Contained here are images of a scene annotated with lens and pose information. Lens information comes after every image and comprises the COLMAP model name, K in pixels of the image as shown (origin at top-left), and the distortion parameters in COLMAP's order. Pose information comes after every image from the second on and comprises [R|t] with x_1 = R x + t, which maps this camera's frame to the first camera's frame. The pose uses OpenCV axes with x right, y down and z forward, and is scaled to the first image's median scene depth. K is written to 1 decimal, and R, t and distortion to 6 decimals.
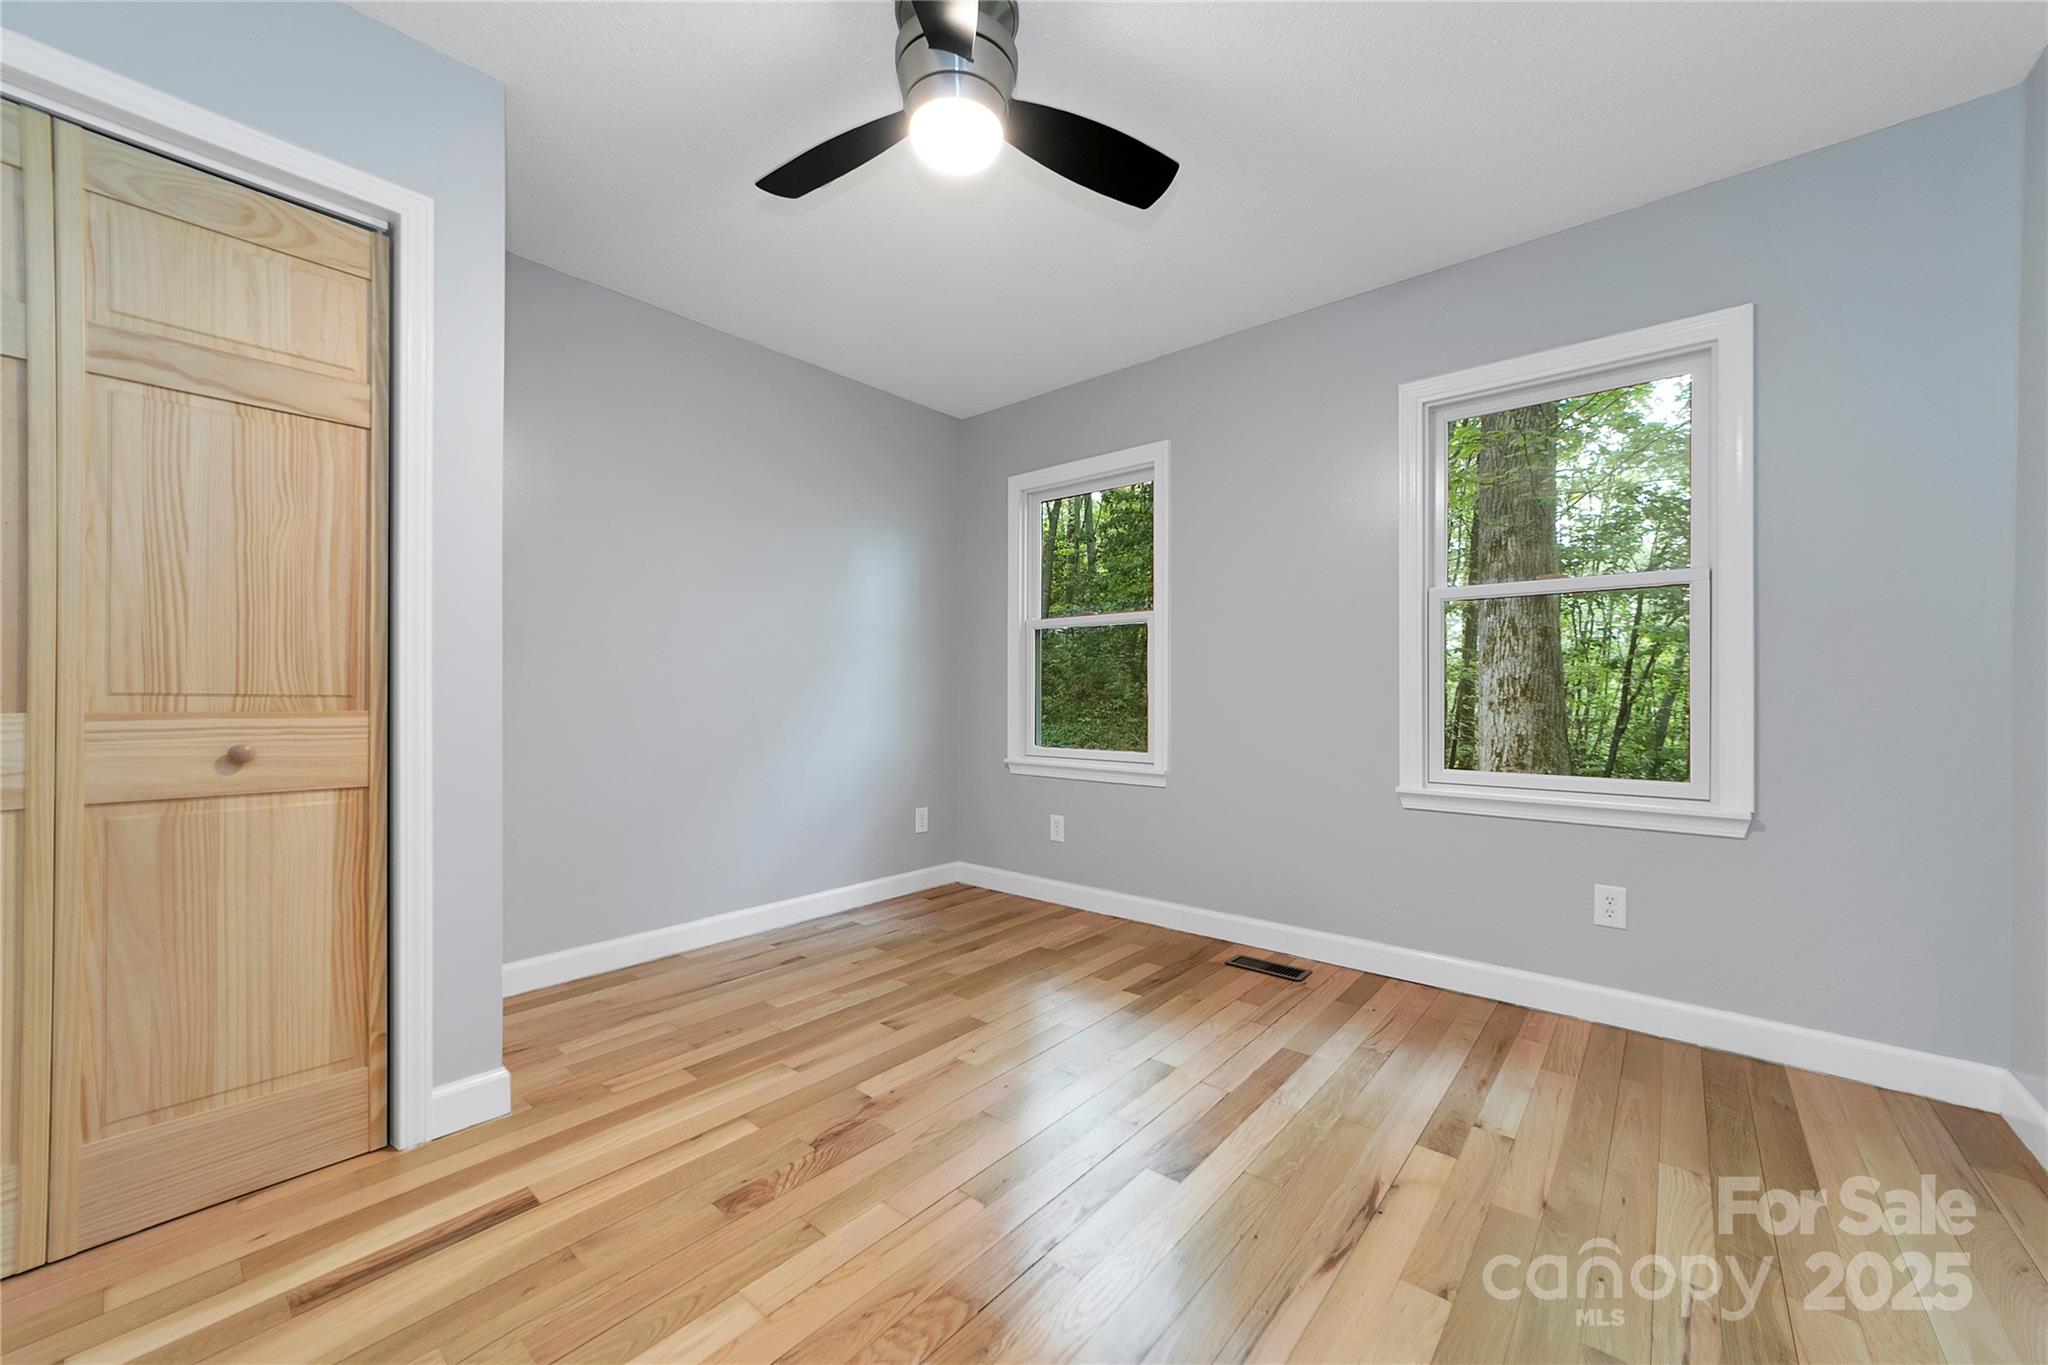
lens RADIAL K [[789.5, 0, 1027.6], [0, 789.5, 685.3], [0, 0, 1]] dist [-0.001051, 0.000692]
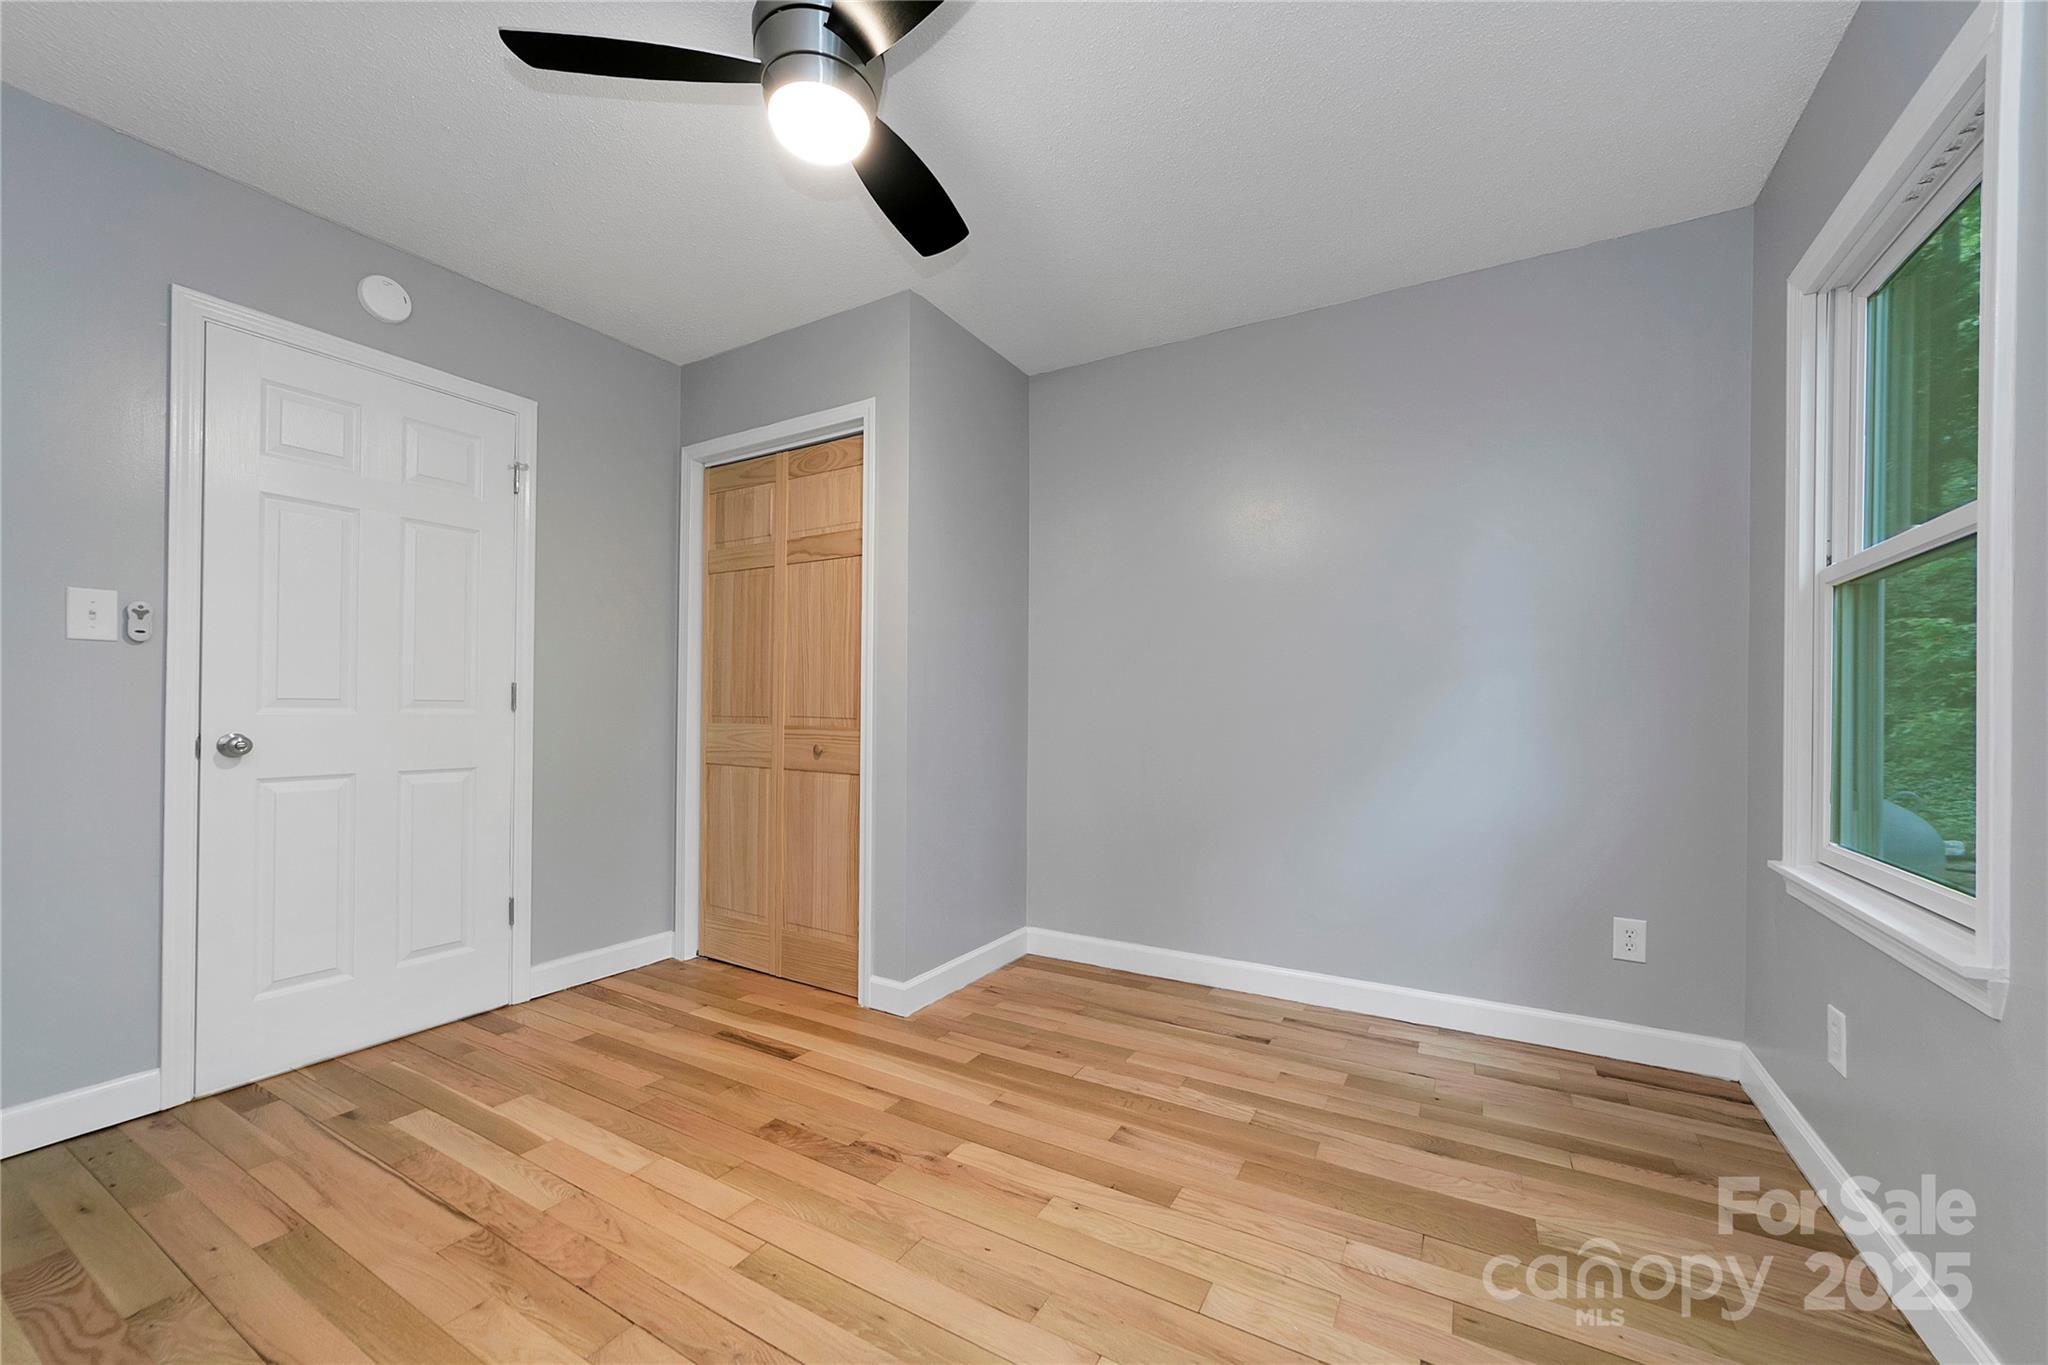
lens RADIAL K [[789.5, 0, 1010.2], [0, 789.5, 702.3], [0, 0, 1]] dist [-0.001051, 0.000692]
pose [[0.165003, -0.013353, -0.986203, 0.573024], [0.007885, 0.999894, -0.012220, 0.001895], [0.986261, -0.005760, 0.165091, 0.720570]]
